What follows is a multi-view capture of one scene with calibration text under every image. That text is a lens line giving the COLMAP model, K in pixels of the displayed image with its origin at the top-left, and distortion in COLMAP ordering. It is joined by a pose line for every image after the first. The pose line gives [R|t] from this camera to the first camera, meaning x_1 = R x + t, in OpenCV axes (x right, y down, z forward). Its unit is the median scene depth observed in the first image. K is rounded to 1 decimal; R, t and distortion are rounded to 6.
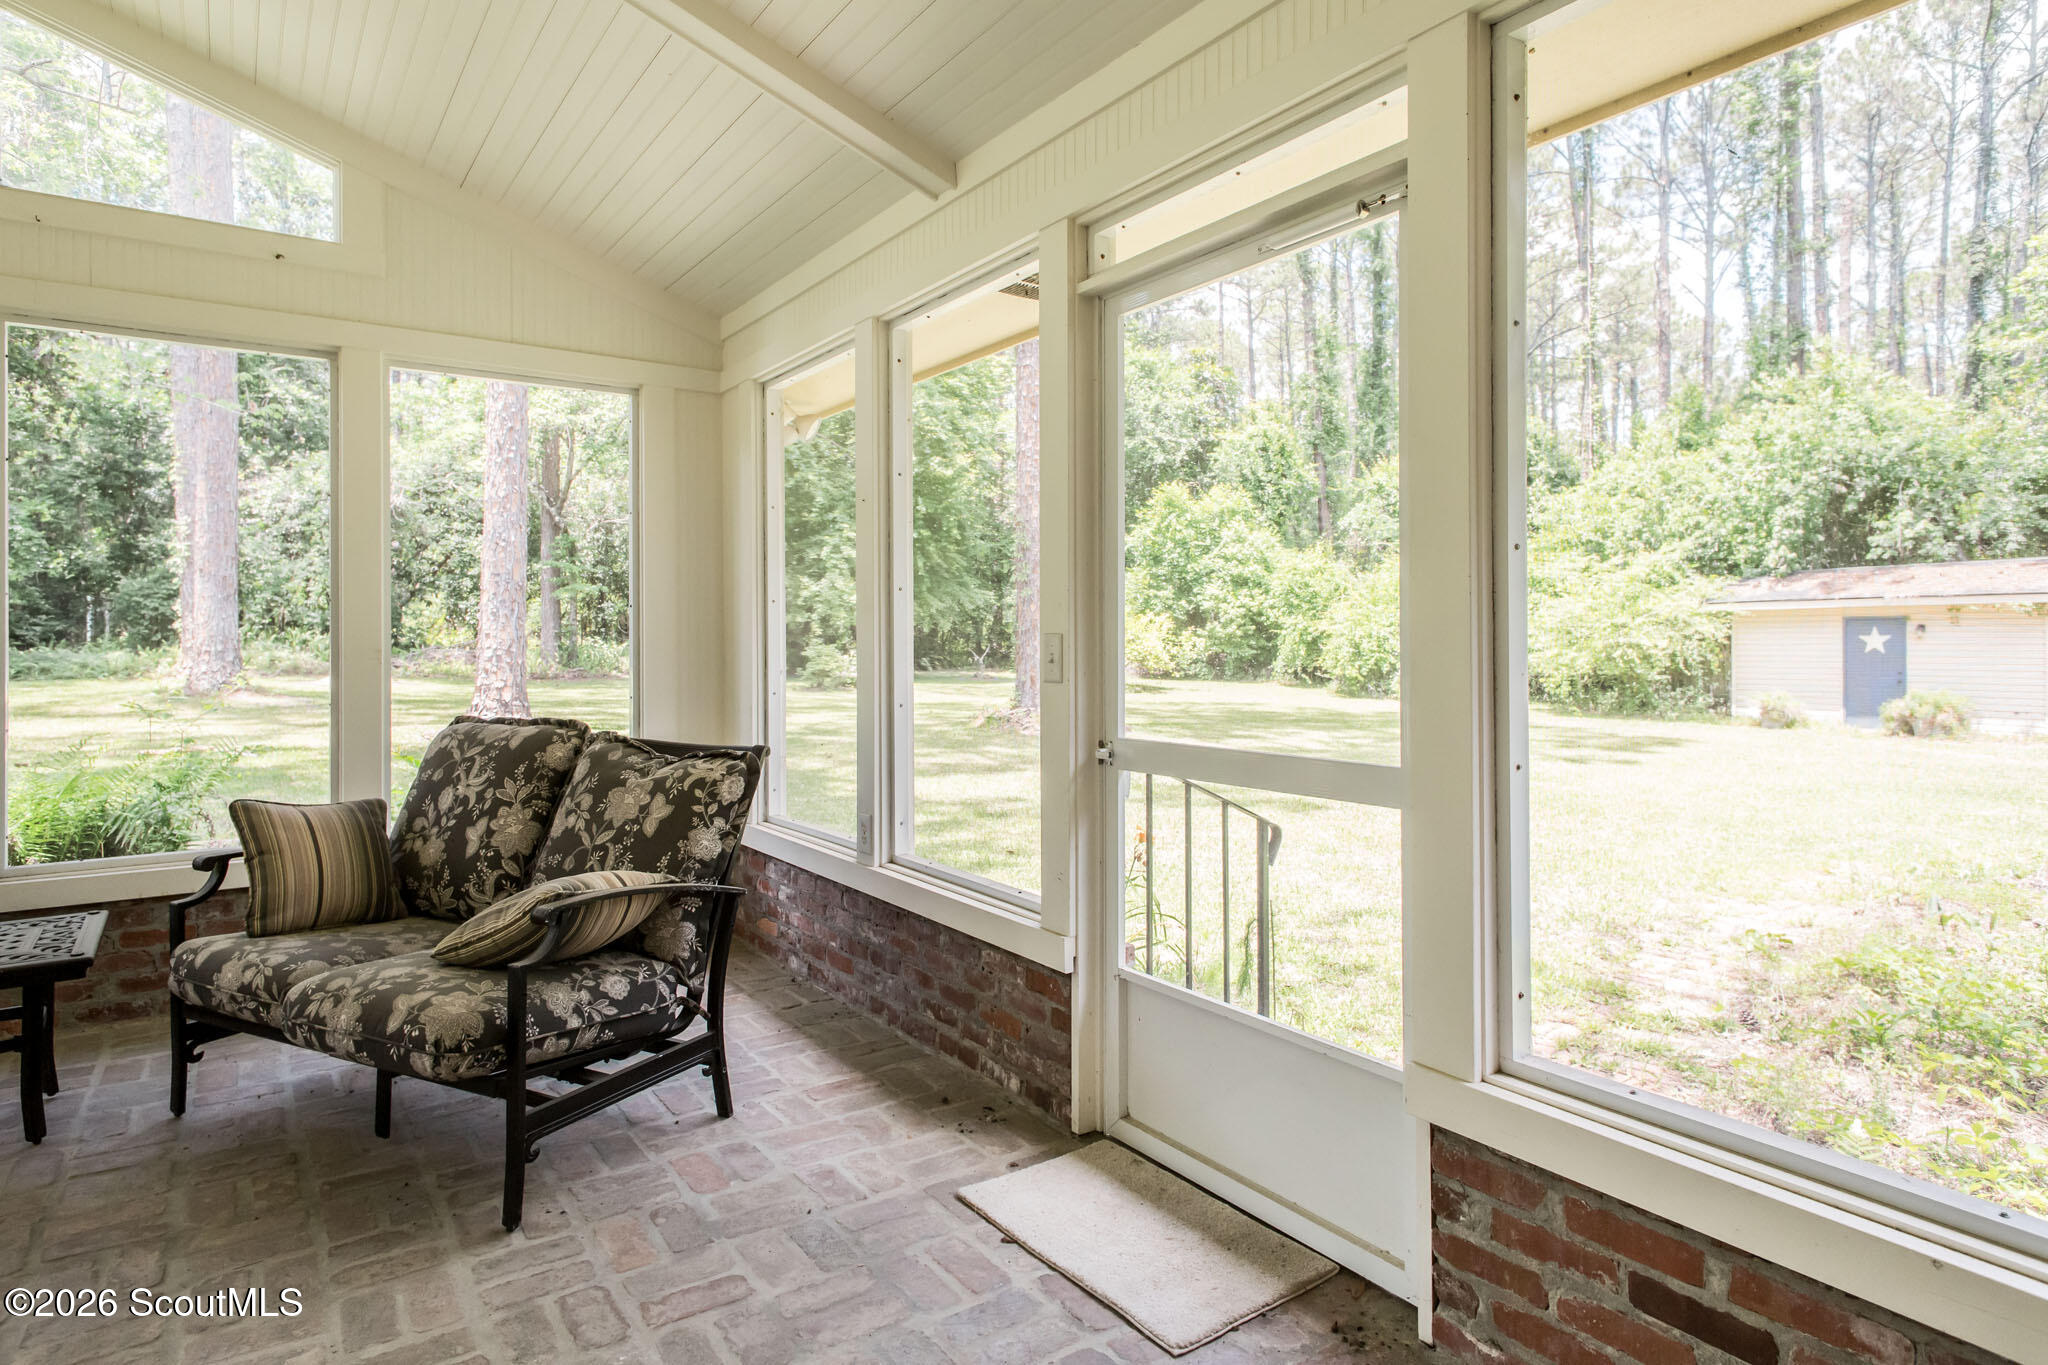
lens RADIAL K [[1207.2, 0, 1029.2], [0, 1207.2, 668.6], [0, 0, 1]] dist [0.025462, -0.001846]
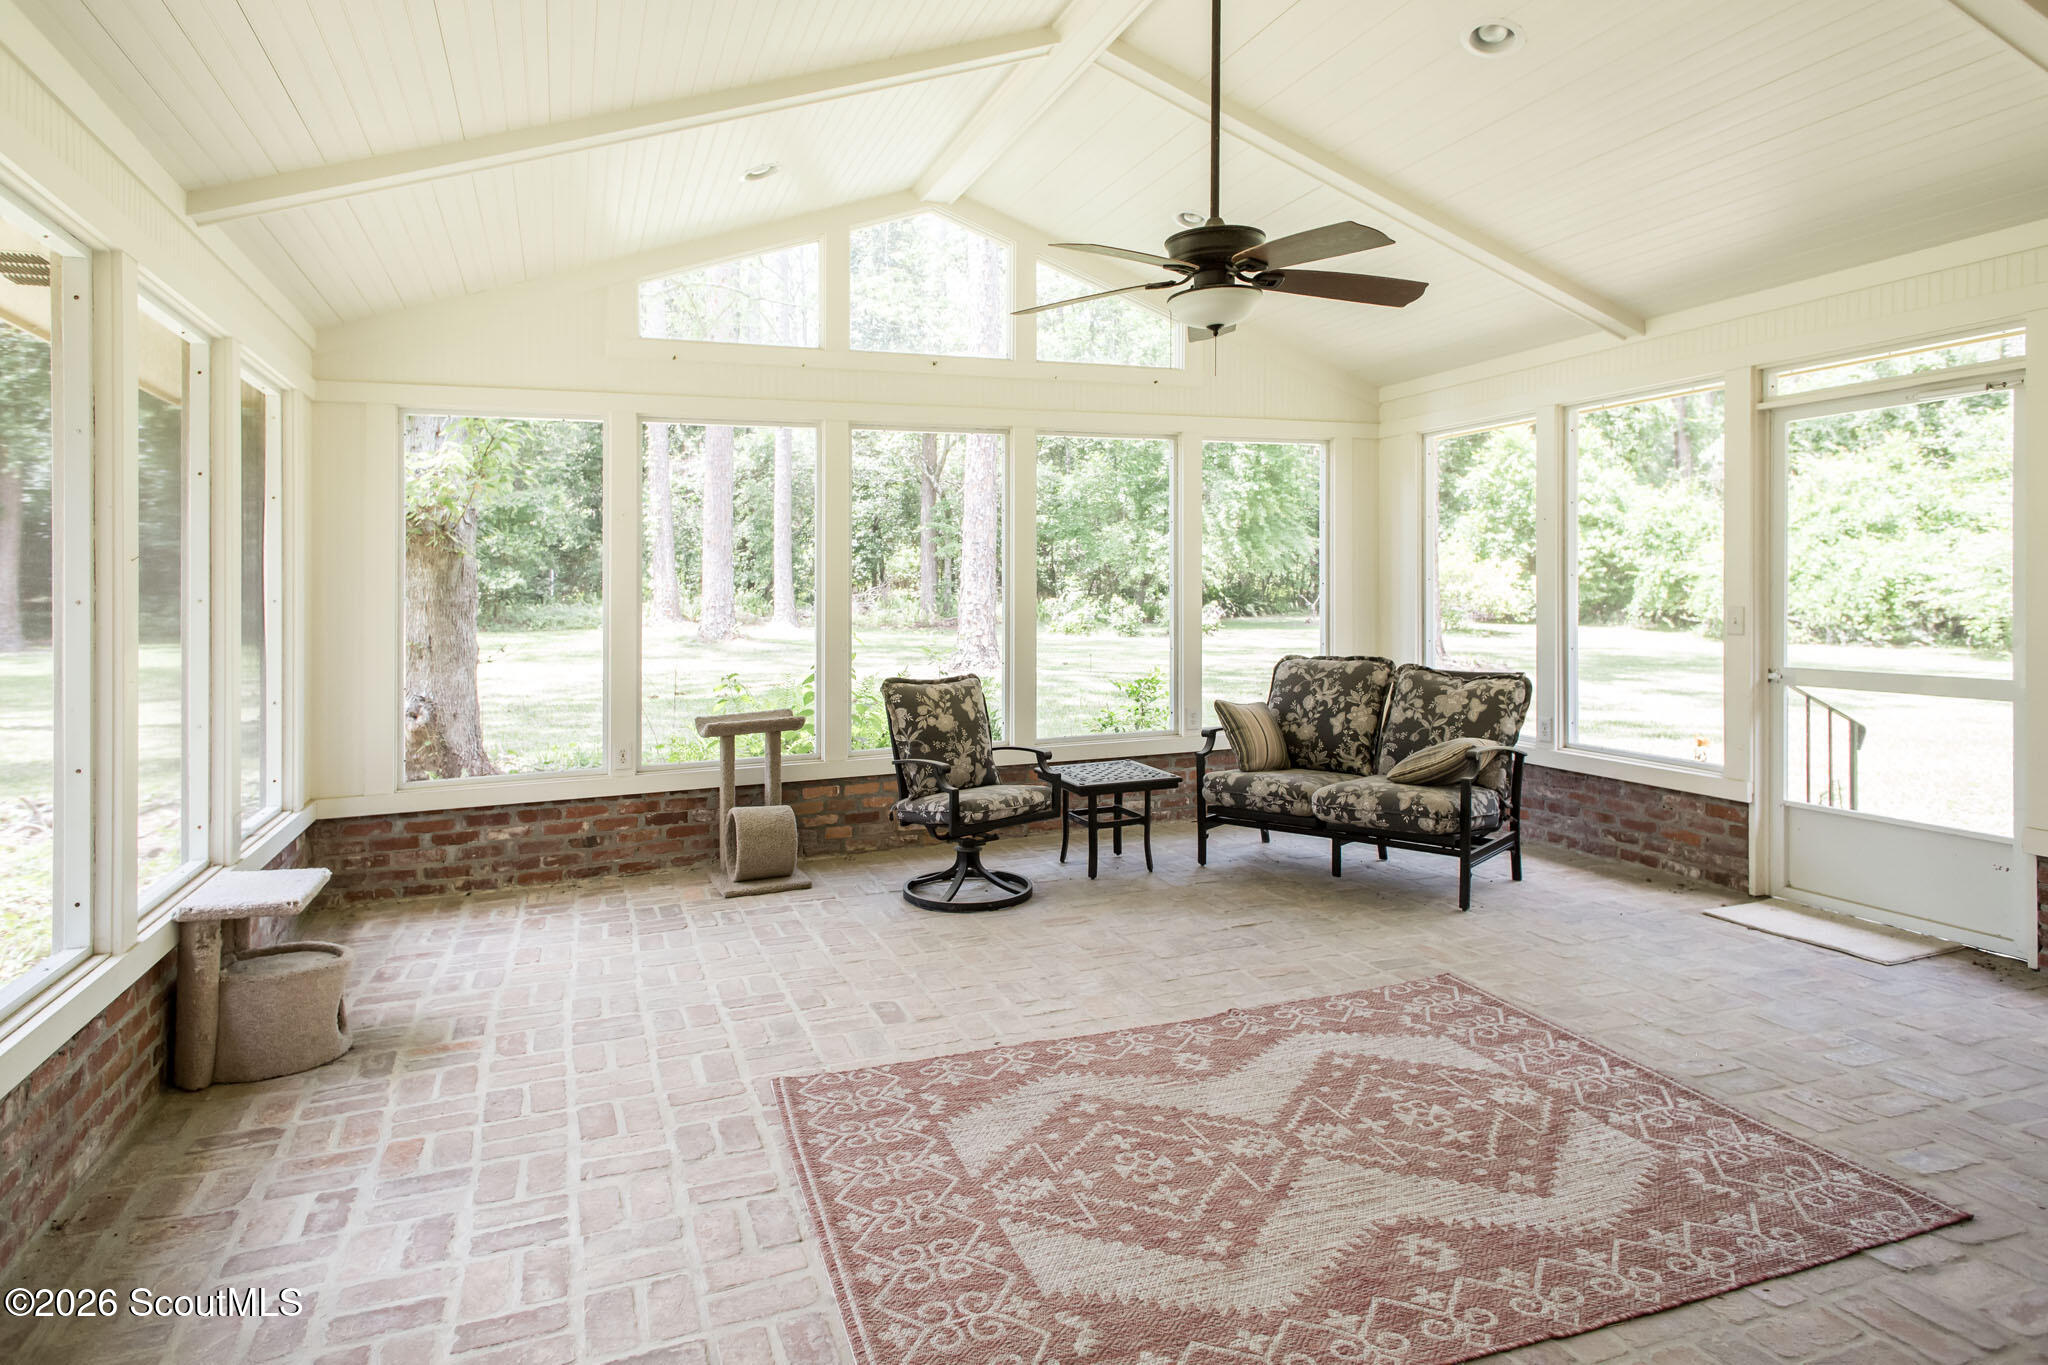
lens RADIAL K [[1207.2, 0, 1016.3], [0, 1207.2, 630.1], [0, 0, 1]] dist [0.025462, -0.001846]
pose [[0.969830, -0.005179, -0.243729, -0.463809], [0.008488, 0.999885, 0.012530, -0.021628], [0.243636, -0.014221, 0.969762, -0.785463]]
